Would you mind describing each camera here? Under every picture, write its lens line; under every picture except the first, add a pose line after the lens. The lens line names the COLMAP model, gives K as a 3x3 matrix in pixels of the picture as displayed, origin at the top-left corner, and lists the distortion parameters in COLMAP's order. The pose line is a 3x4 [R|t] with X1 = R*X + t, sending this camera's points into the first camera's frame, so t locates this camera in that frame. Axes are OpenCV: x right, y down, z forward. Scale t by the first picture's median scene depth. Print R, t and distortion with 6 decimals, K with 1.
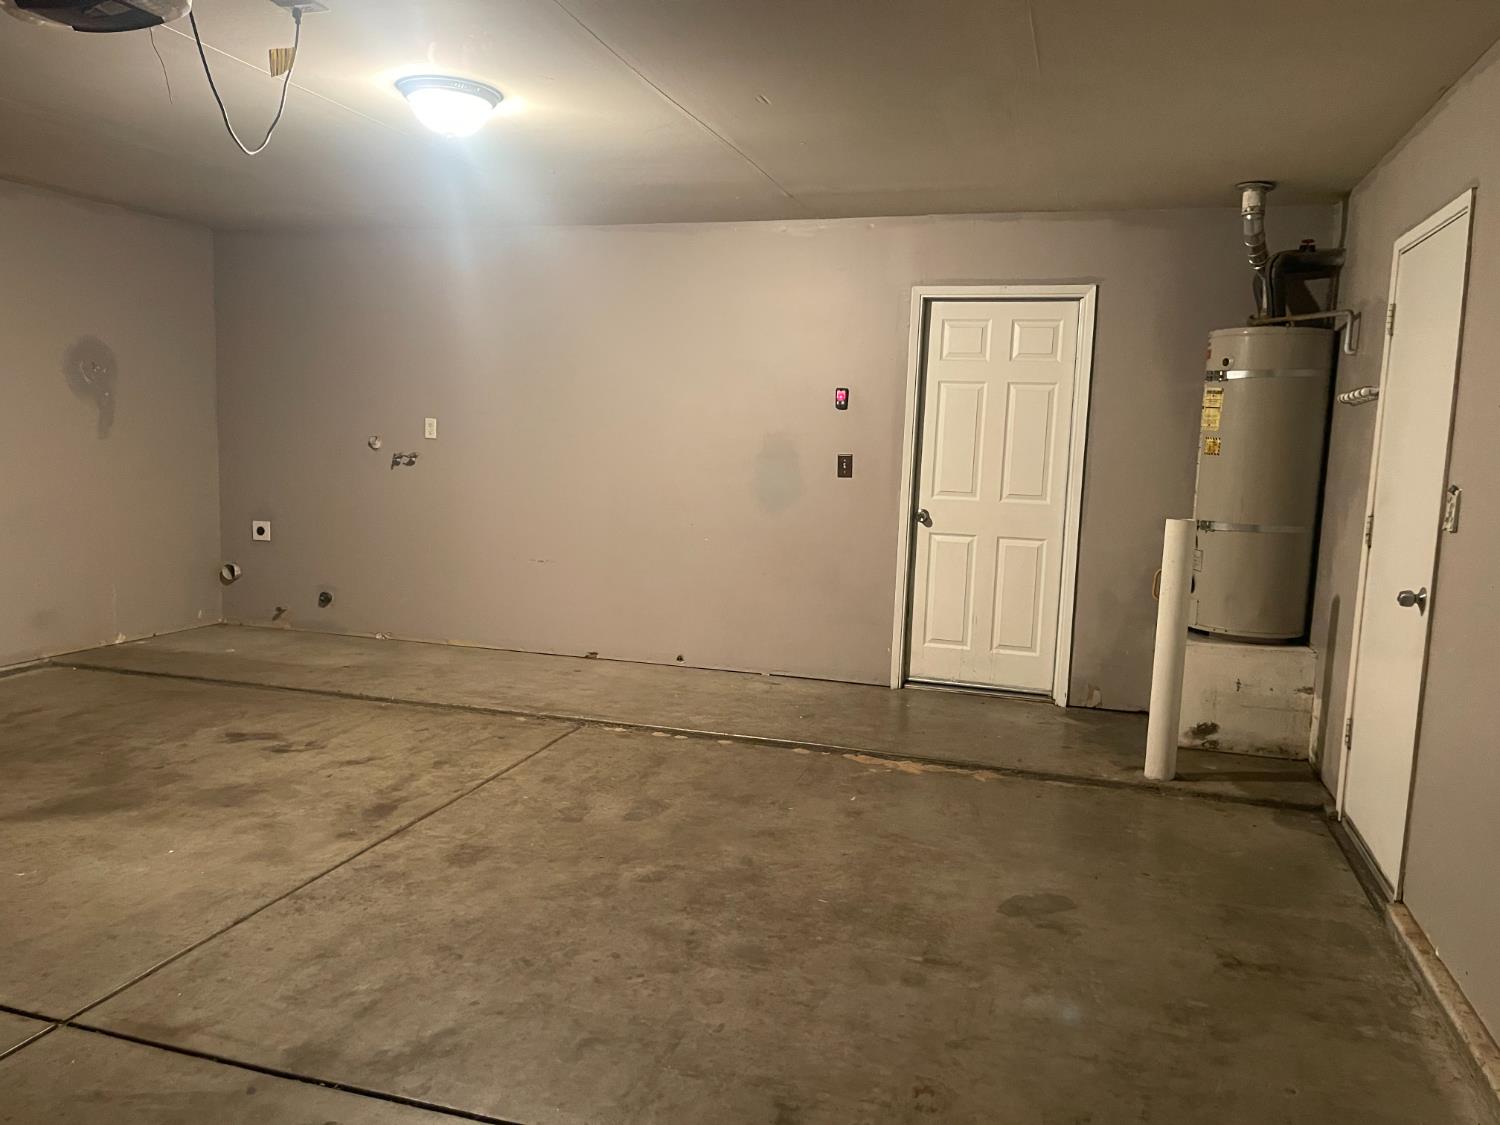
lens RADIAL K [[1137.0, 0, 751.8], [0, 1137.0, 566.5], [0, 0, 1]] dist [0.076694, -0.099263]
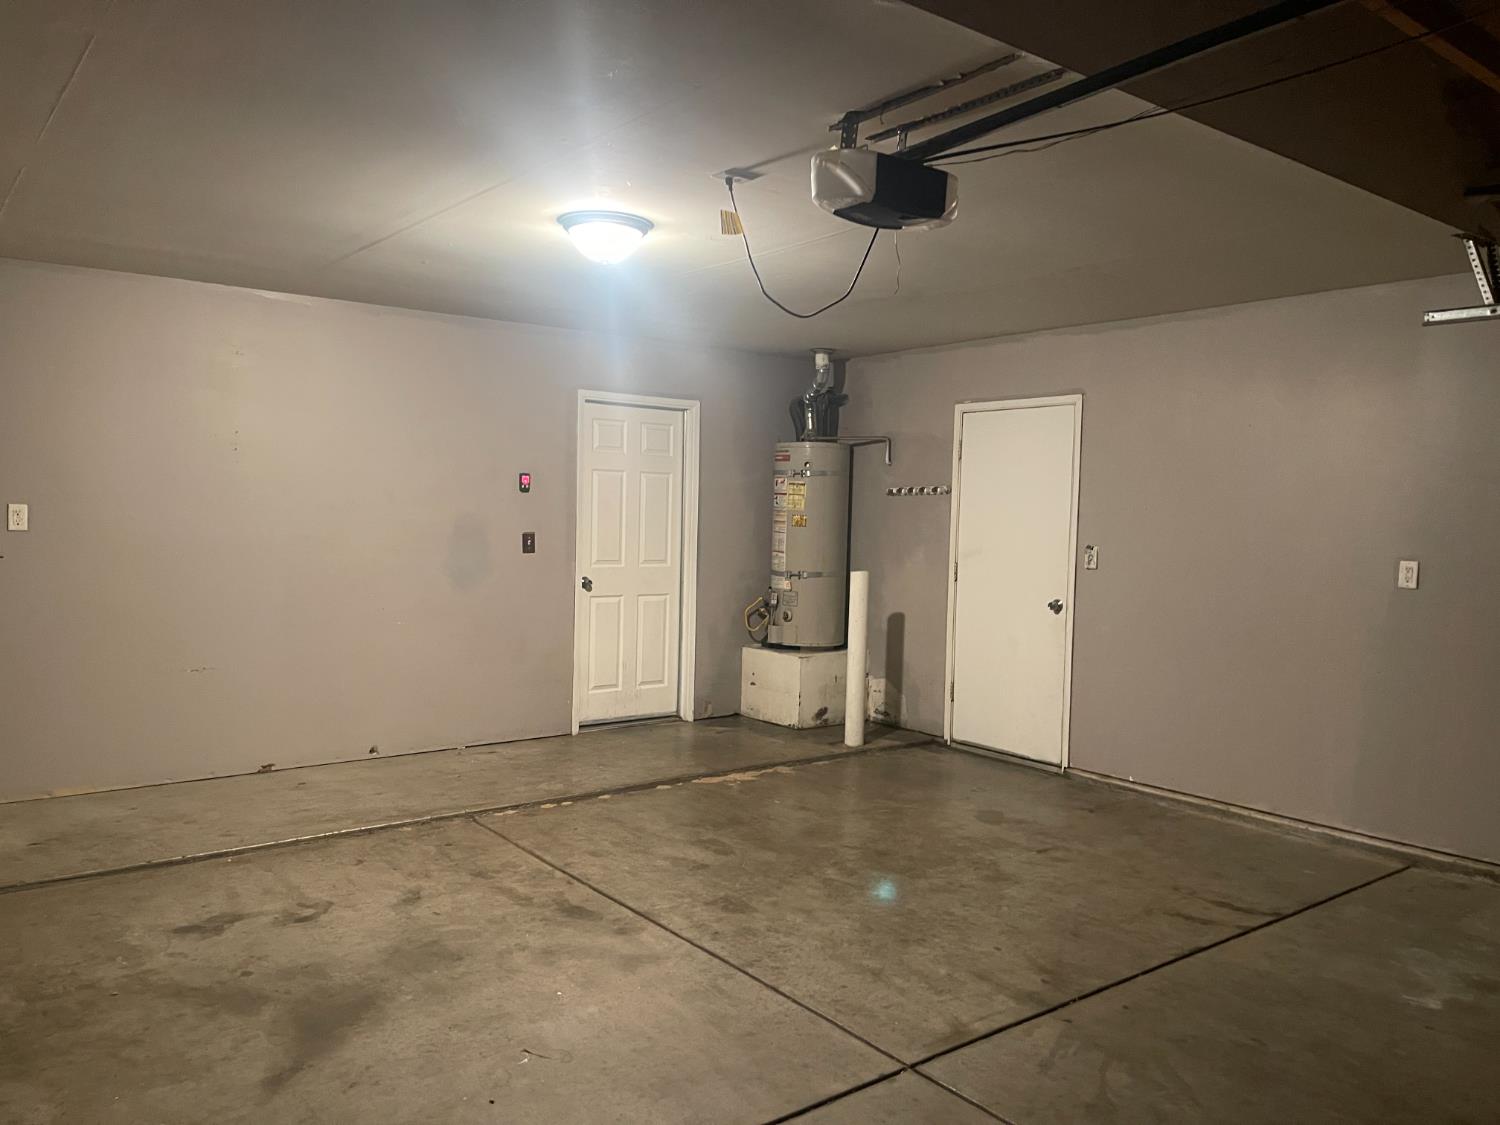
lens RADIAL K [[1137.0, 0, 751.2], [0, 1137.0, 553.7], [0, 0, 1]] dist [0.076694, -0.099263]
pose [[0.572729, -0.053451, 0.818001, -0.915877], [0.090965, 0.995853, 0.001383, -0.077520], [-0.814682, 0.073618, 0.575216, 0.239974]]
